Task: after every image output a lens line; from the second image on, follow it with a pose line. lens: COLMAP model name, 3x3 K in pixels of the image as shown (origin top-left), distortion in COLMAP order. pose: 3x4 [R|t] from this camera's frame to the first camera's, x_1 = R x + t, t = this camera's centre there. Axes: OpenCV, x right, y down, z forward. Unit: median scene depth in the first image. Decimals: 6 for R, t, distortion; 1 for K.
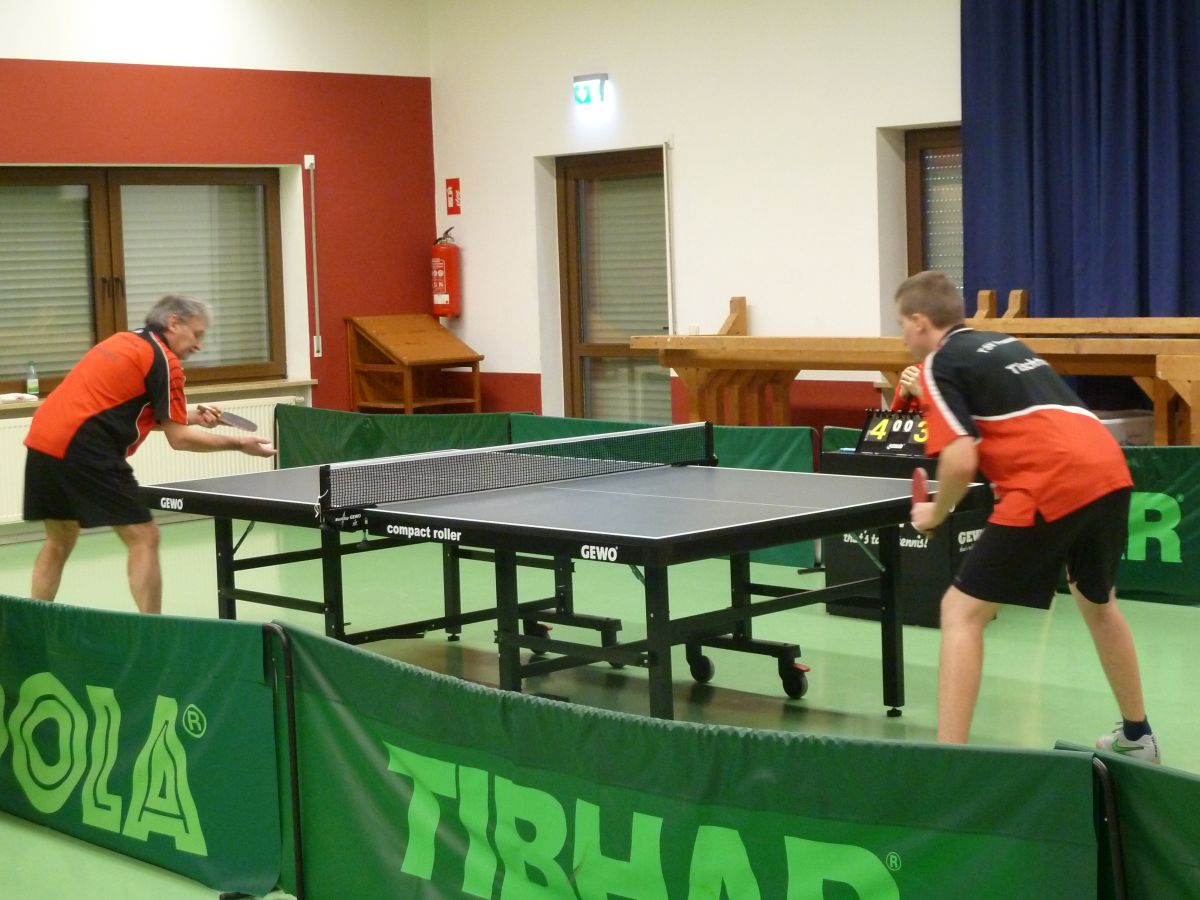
lens RADIAL K [[2138.5, 0, 600.0], [0, 2138.5, 452.4], [0, 0, 1]] dist [-0.083309, 0.000000]
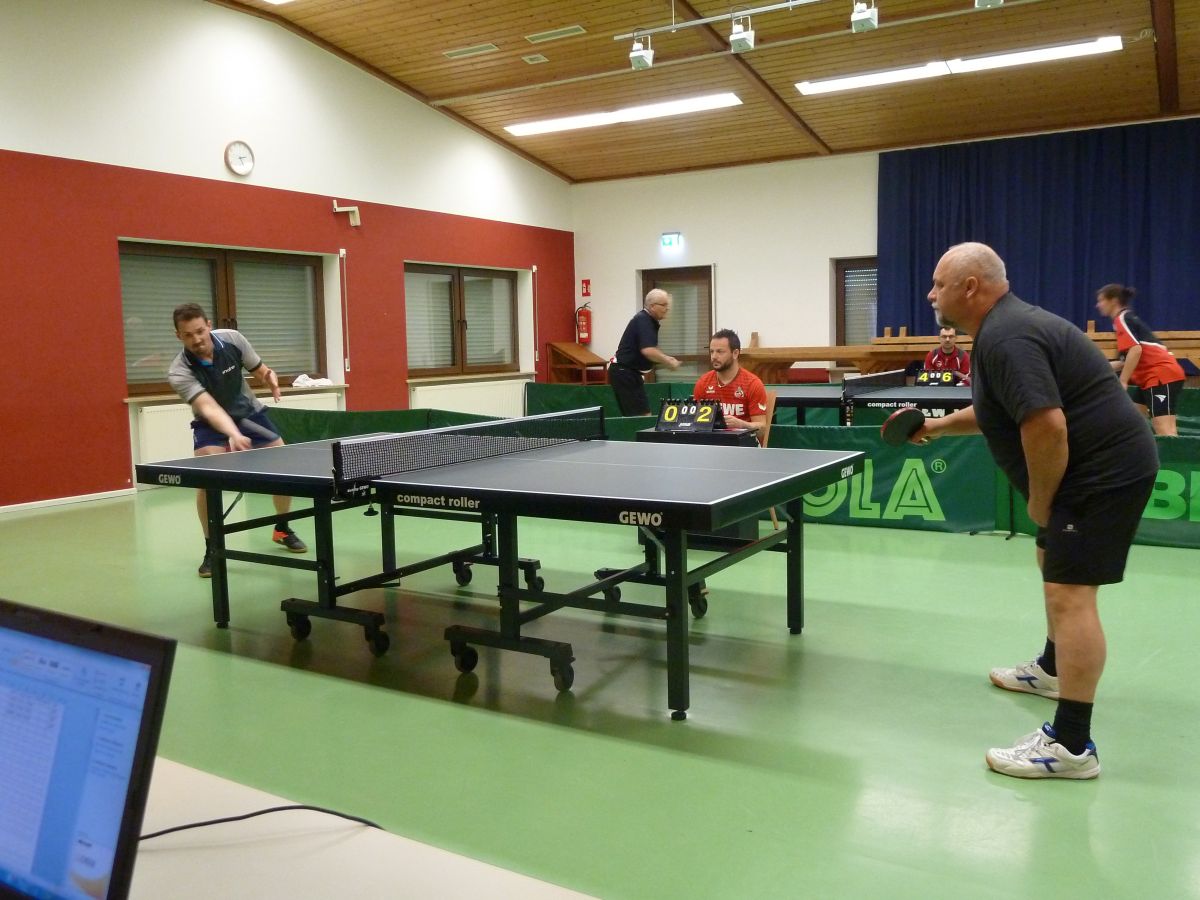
lens RADIAL K [[1045.9, 0, 596.0], [0, 1045.9, 454.9], [0, 0, 1]] dist [-0.022456, -0.019180]
pose [[0.963138, -0.018180, 0.268391, -0.380902], [0.015308, 0.999801, 0.012789, 0.039050], [-0.268570, -0.008209, 0.963225, -0.023364]]
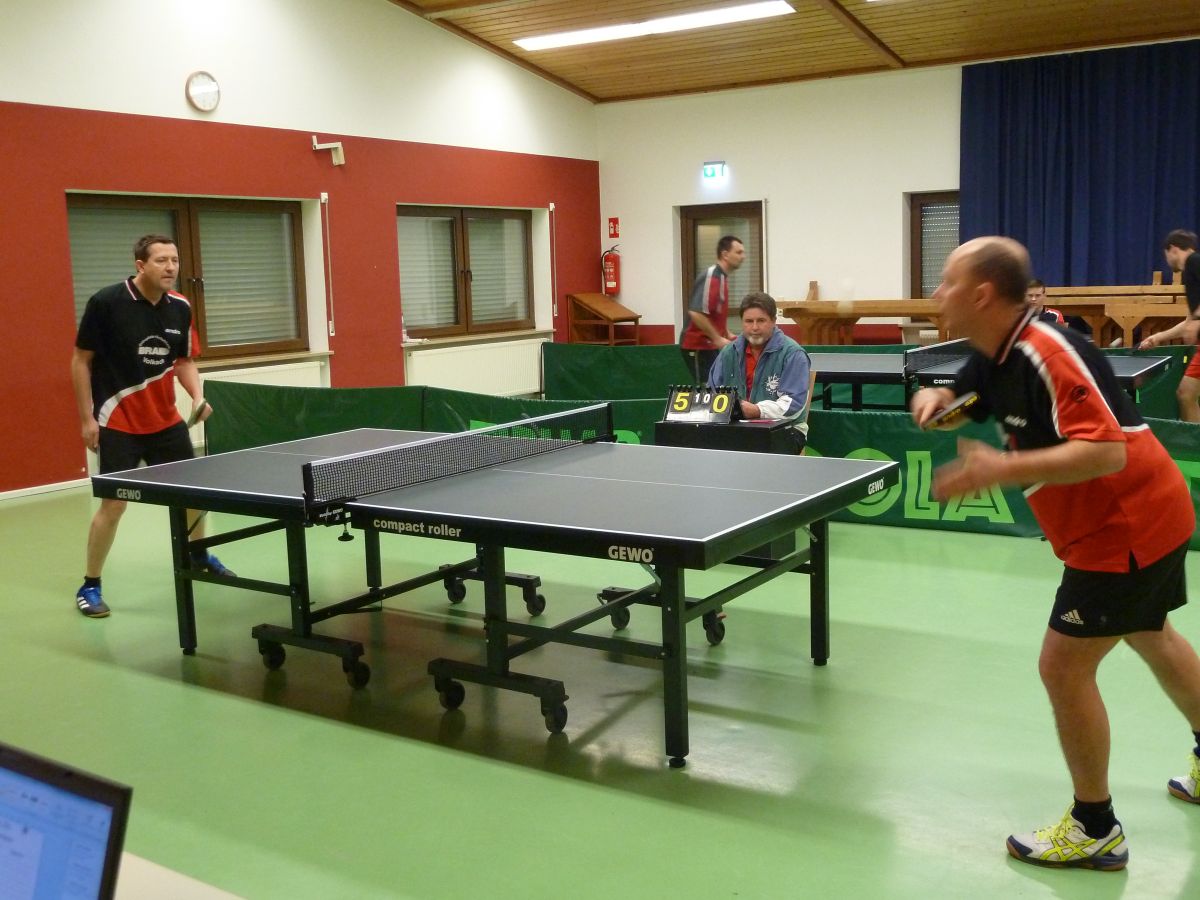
lens RADIAL K [[1268.1, 0, 589.5], [0, 1268.1, 456.8], [0, 0, 1]] dist [-0.023477, 0.000000]
pose [[0.972988, -0.031665, 0.228672, -0.376049], [0.020601, 0.998506, 0.050613, 0.021426], [-0.229933, -0.044535, 0.972187, -0.055646]]
